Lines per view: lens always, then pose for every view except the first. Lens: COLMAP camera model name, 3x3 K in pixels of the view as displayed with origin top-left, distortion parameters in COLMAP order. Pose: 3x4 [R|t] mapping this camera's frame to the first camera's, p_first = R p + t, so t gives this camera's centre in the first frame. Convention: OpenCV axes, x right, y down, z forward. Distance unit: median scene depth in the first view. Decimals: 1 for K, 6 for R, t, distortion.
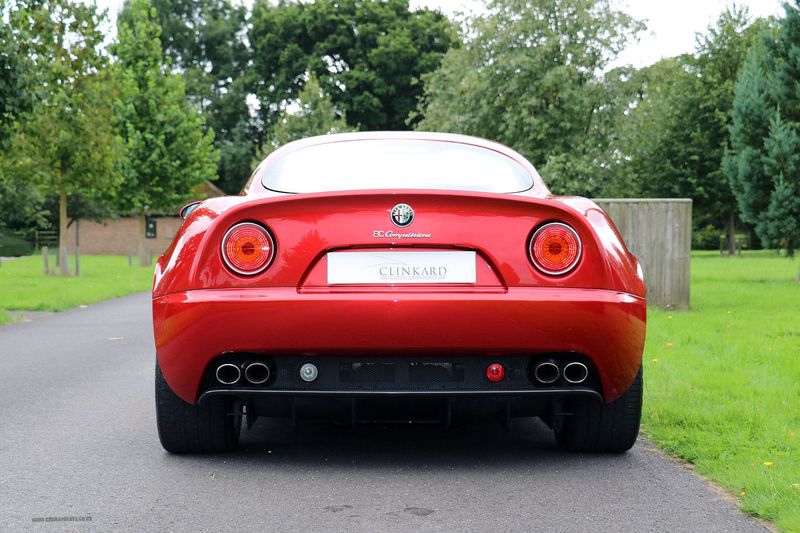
lens RADIAL K [[1397.5, 0, 391.9], [0, 1397.5, 265.2], [0, 0, 1]] dist [0.160642, 0.177611]
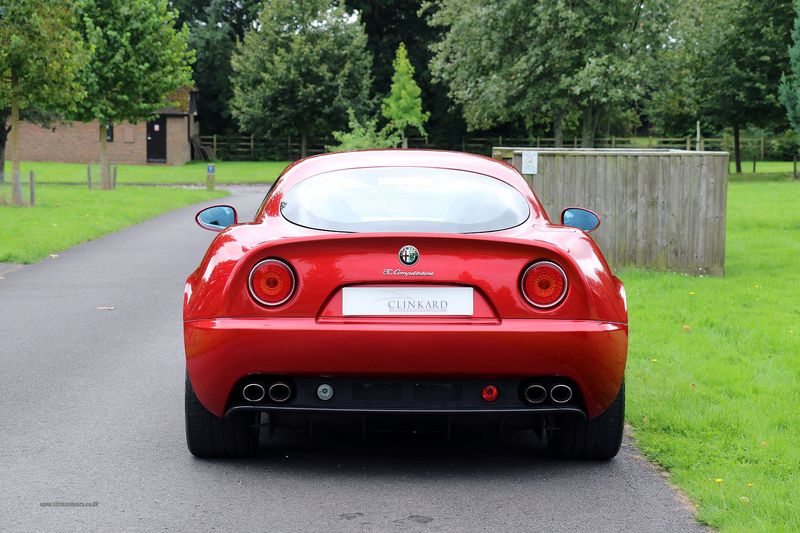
lens RADIAL K [[1691.7, 0, 400.0], [0, 1691.7, 266.5], [0, 0, 1]] dist [0.281744, 0.521079]
pose [[0.999965, 0.008337, 0.000633, -0.000106], [-0.008359, 0.998575, 0.052710, -0.020008], [-0.000193, -0.052714, 0.998610, -0.074526]]
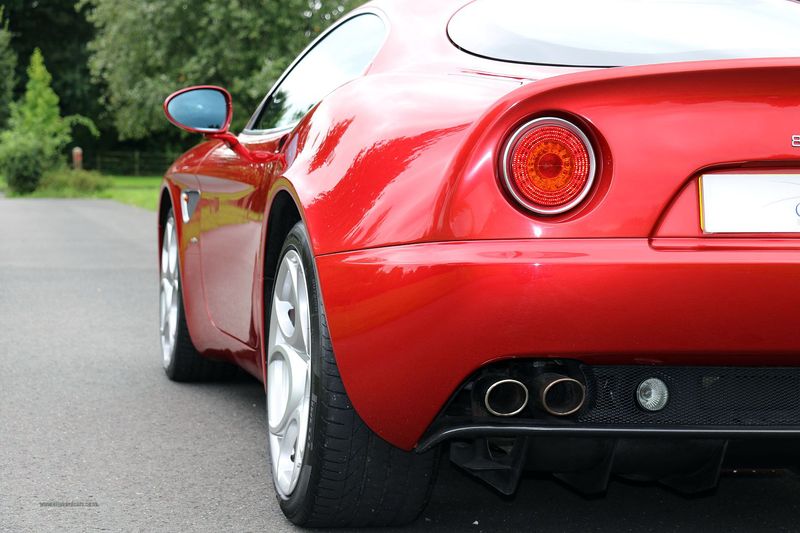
lens RADIAL K [[1691.7, 0, 400.0], [0, 1691.7, 266.5], [0, 0, 1]] dist [0.281744, 0.521079]
pose [[0.977230, 0.005446, 0.212111, -0.060975], [-0.014323, 0.999083, 0.040340, 0.000262], [-0.211697, -0.042459, 0.976413, 0.076647]]
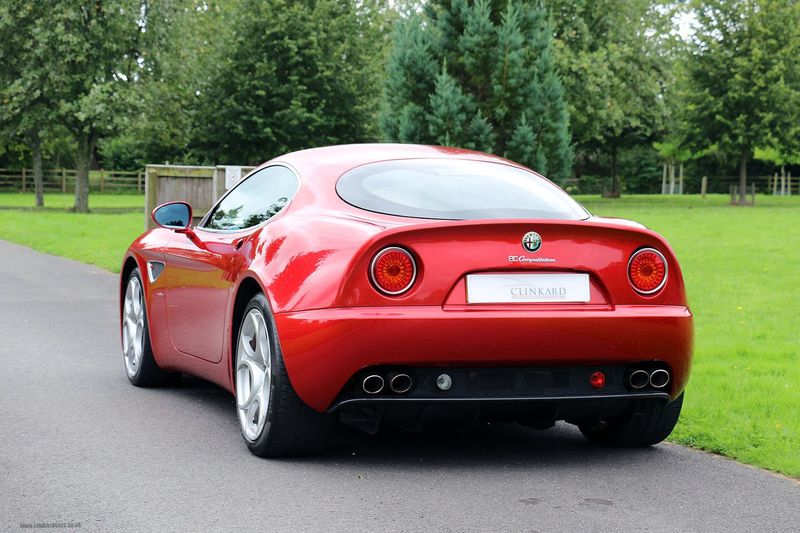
lens RADIAL K [[1719.2, 0, 400.0], [0, 1719.2, 266.5], [0, 0, 1]] dist [0.320817, -0.428792]
pose [[0.950137, 0.002964, 0.311818, -0.106536], [-0.012628, 0.999500, 0.028977, -0.011119], [-0.311577, -0.031469, 0.949700, -0.058119]]
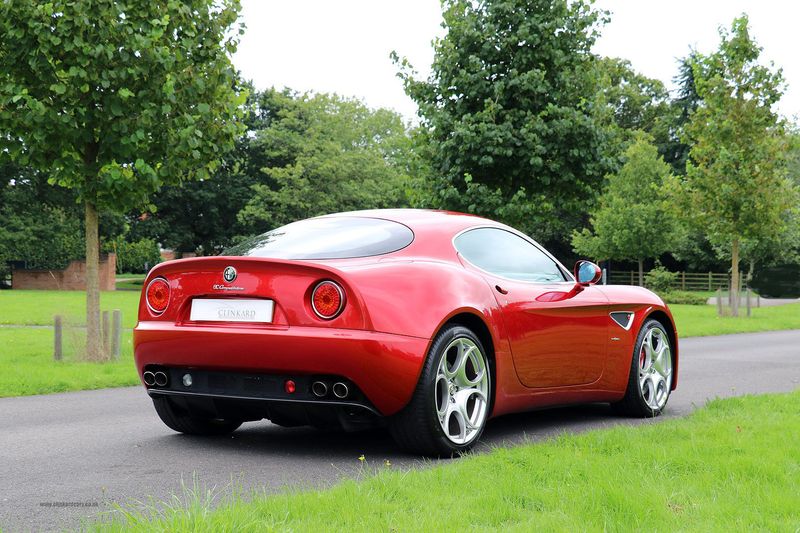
lens RADIAL K [[1317.5, 0, 400.0], [0, 1317.5, 266.5], [0, 0, 1]] dist [0.140508, 0.047269]
pose [[0.839768, 0.003563, -0.542934, 0.181863], [-0.019326, 0.999541, -0.023333, -0.003120], [0.542601, 0.030087, 0.839451, -0.011128]]
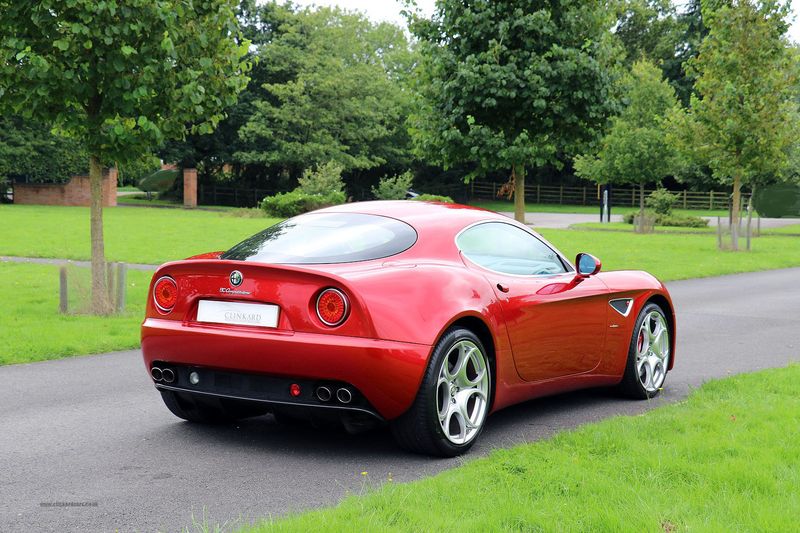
lens RADIAL K [[1314.3, 0, 398.9], [0, 1314.3, 282.1], [0, 0, 1]] dist [0.140297, 0.053973]
pose [[0.838718, 0.052597, -0.542020, 0.182910], [-0.029296, 0.998241, 0.051537, -0.021929], [0.543778, -0.027346, 0.838784, -0.014587]]
